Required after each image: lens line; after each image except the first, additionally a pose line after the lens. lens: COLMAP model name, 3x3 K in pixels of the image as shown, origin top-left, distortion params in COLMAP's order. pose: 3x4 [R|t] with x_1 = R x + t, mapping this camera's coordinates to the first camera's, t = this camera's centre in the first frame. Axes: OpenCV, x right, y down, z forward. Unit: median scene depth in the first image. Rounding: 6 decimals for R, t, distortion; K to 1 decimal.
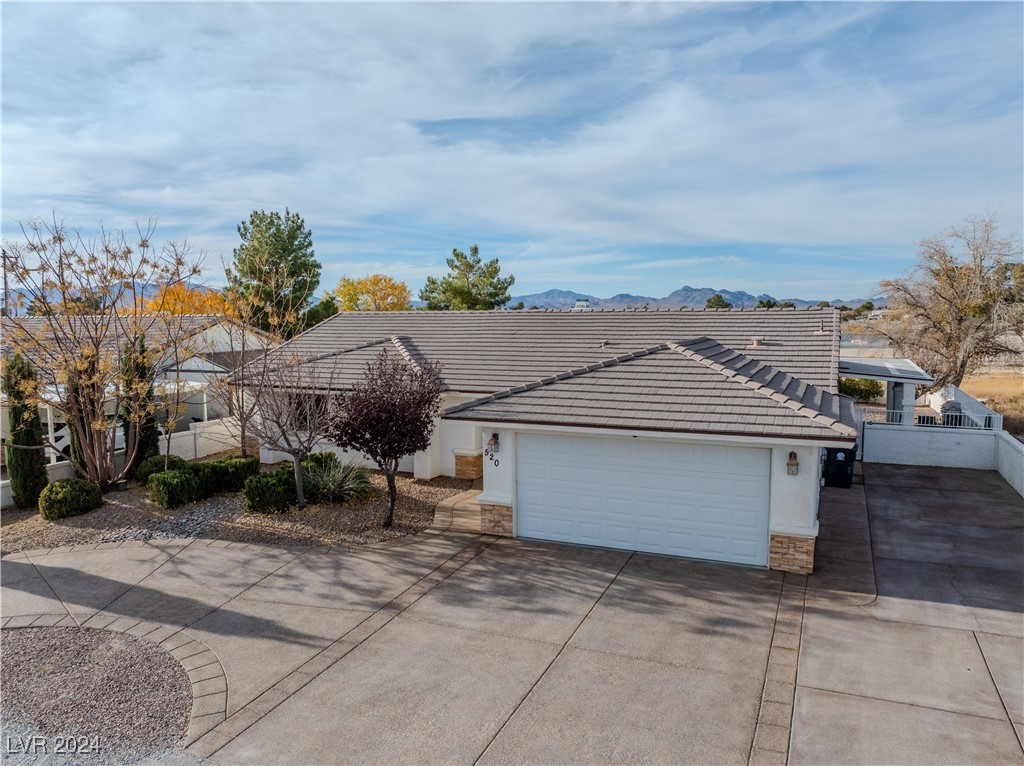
lens RADIAL K [[723.3, 0, 518.3], [0, 723.3, 377.9], [0, 0, 1]] dist [-0.033448, 0.000379]
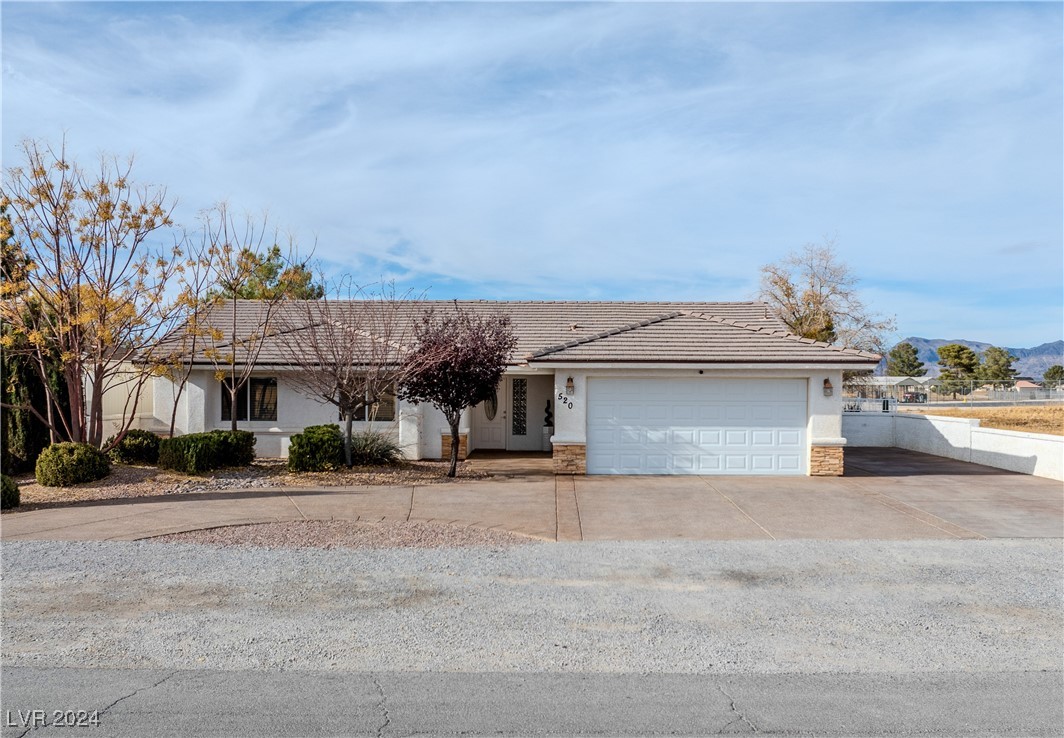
lens RADIAL K [[1015.7, 0, 544.5], [0, 1015.7, 420.9], [0, 0, 1]] dist [-0.009242, -0.010631]
pose [[0.920861, -0.000874, 0.389890, -0.621972], [0.023090, 0.998365, -0.052298, 0.206949], [-0.389207, 0.057162, 0.919375, -0.363047]]
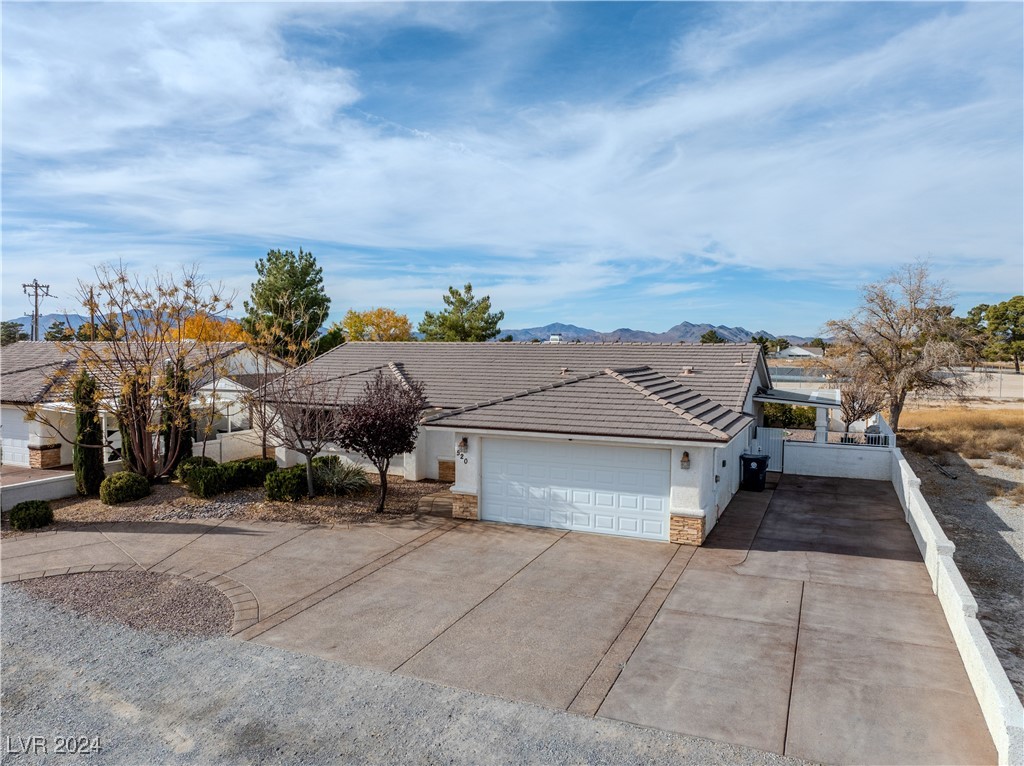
lens RADIAL K [[708.5, 0, 517.7], [0, 708.5, 382.3], [0, 0, 1]] dist [-0.032132, 0.002595]
pose [[0.999890, 0.014353, -0.003852, 0.060743], [-0.014489, 0.999180, -0.037804, 0.023065], [0.003306, 0.037855, 0.999278, -0.237977]]
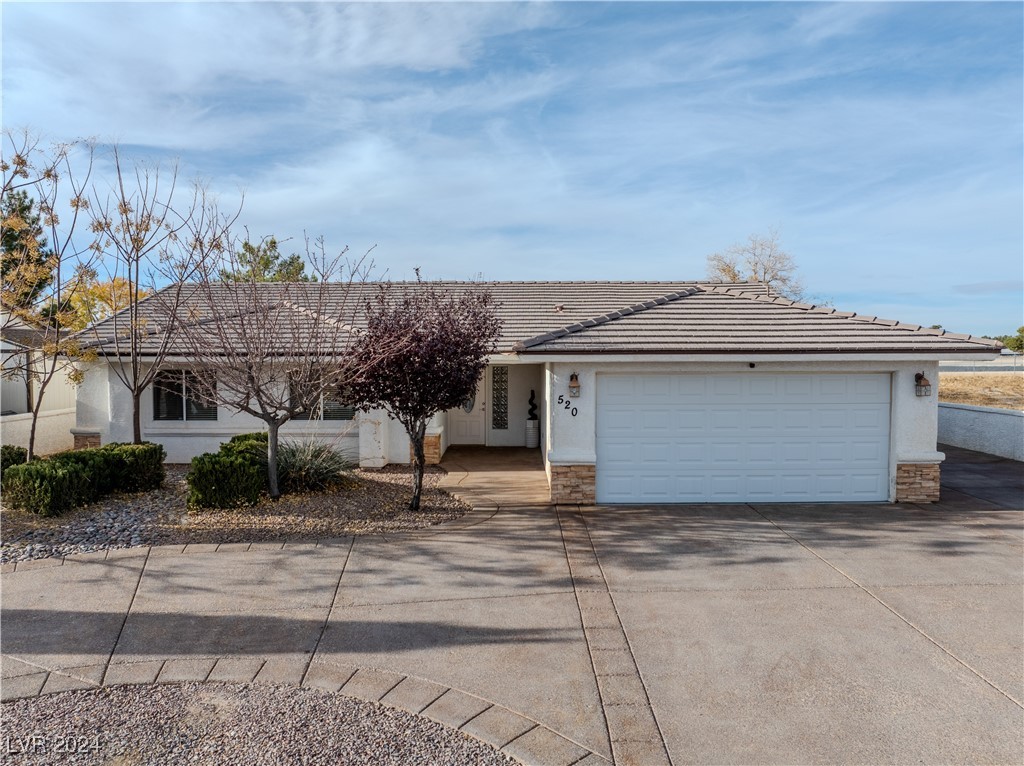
lens RADIAL K [[720.4, 0, 508.7], [0, 720.4, 384.0], [0, 0, 1]] dist [-0.035621, 0.003639]
pose [[0.920391, -0.009972, 0.390873, -0.384872], [0.030568, 0.998450, -0.046504, 0.114904], [-0.389803, 0.054750, 0.919269, 0.276648]]
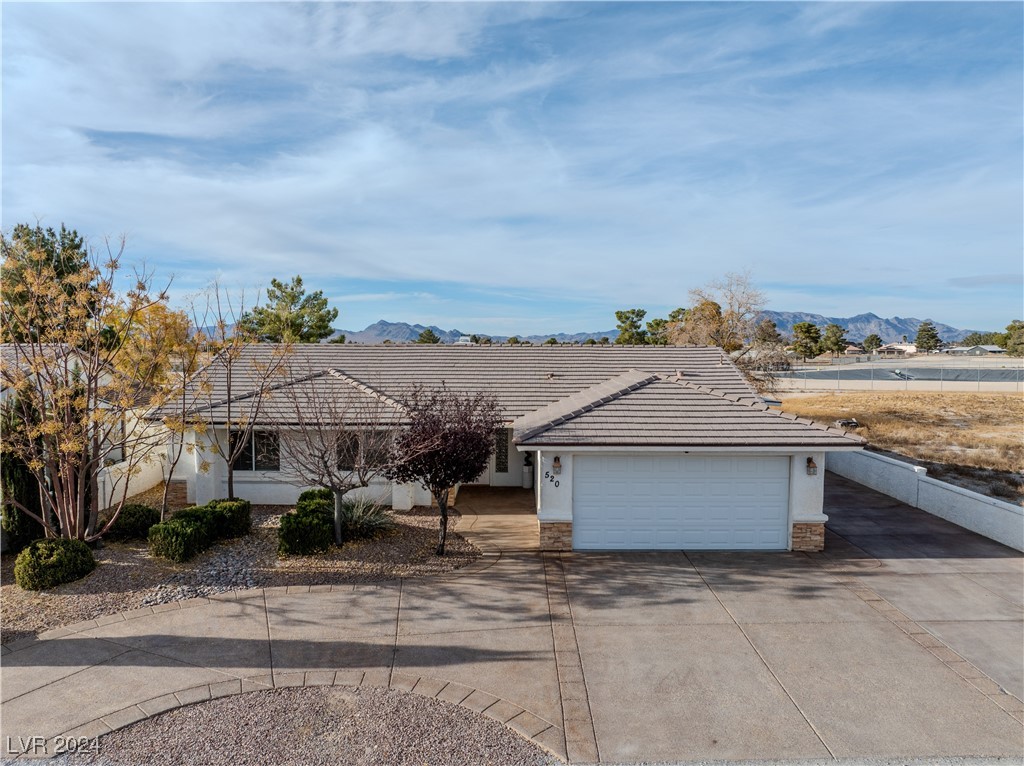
lens RADIAL K [[712.5, 0, 509.1], [0, 712.5, 390.0], [0, 0, 1]] dist [-0.030435, -0.003997]
pose [[0.920566, -0.013364, 0.390358, -0.487758], [0.024328, 0.999436, -0.023155, -0.001476], [-0.389828, 0.030812, 0.920372, 0.026556]]
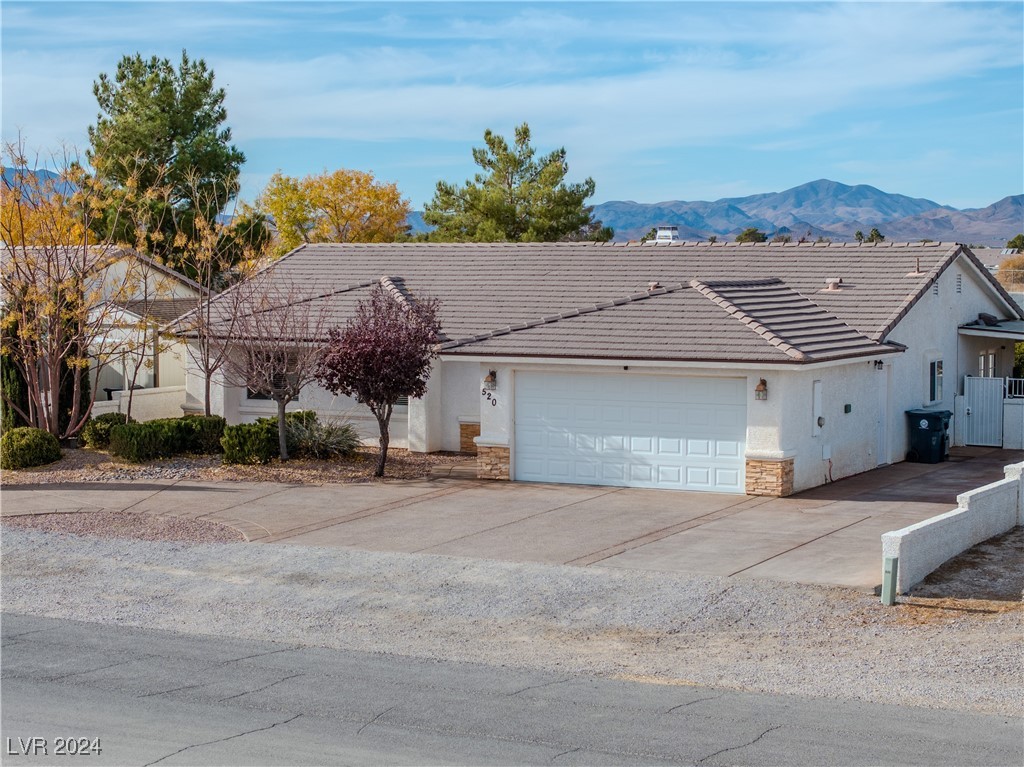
lens RADIAL K [[2095.9, 0, 512.0], [0, 2095.9, 383.5], [0, 0, 1]] dist [-0.068569, 0.116743]
pose [[0.995275, 0.013087, -0.096207, 0.246845], [-0.015449, 0.999596, -0.023848, 0.149797], [0.095856, 0.025221, 0.995076, -1.672098]]
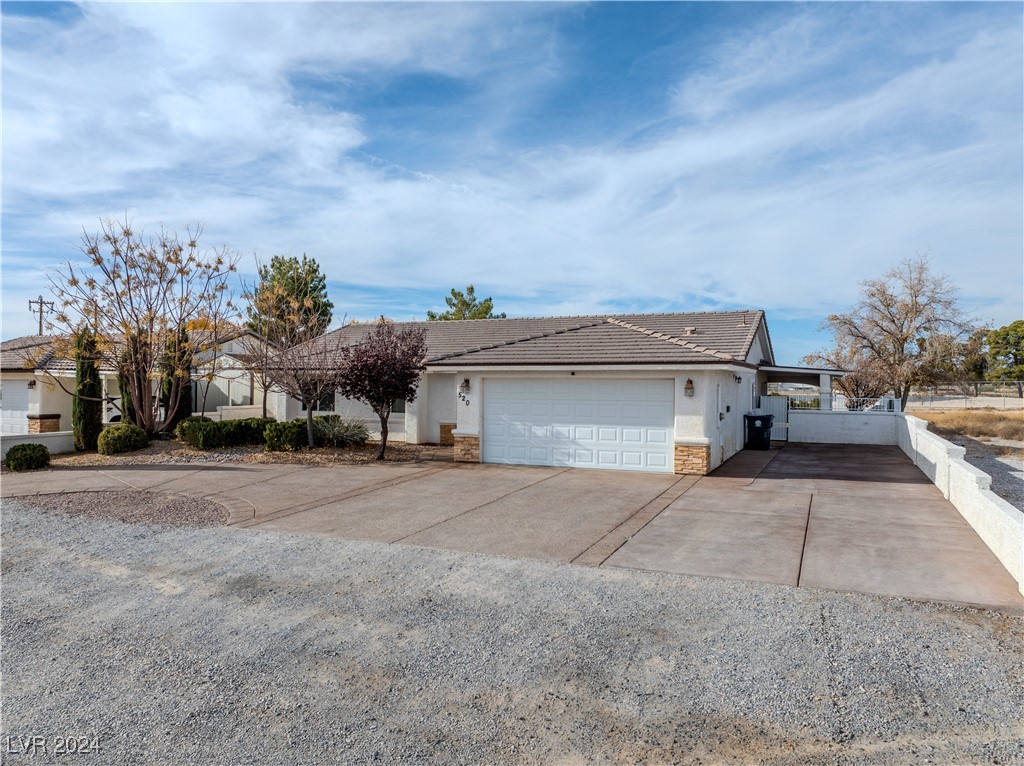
lens RADIAL K [[708.5, 0, 517.7], [0, 708.5, 382.3], [0, 0, 1]] dist [-0.032132, 0.002595]
pose [[0.999871, 0.014292, -0.007301, 0.062529], [-0.014905, 0.995617, -0.092326, 0.183719], [0.005950, 0.092423, 0.995702, -0.221662]]
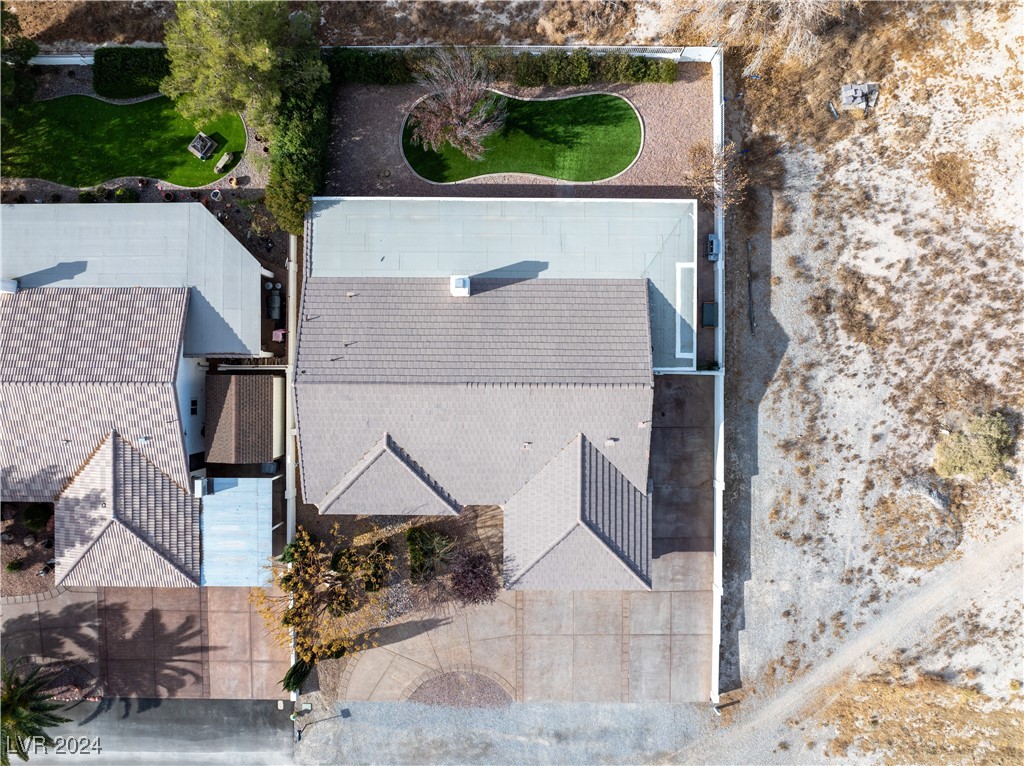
lens RADIAL K [[708.5, 0, 517.7], [0, 708.5, 382.3], [0, 0, 1]] dist [-0.032132, 0.002595]
pose [[0.917472, -0.397662, 0.010512, 0.190011], [0.034064, 0.104865, 0.993903, -2.348349], [-0.396340, -0.911520, 0.109757, 1.274521]]
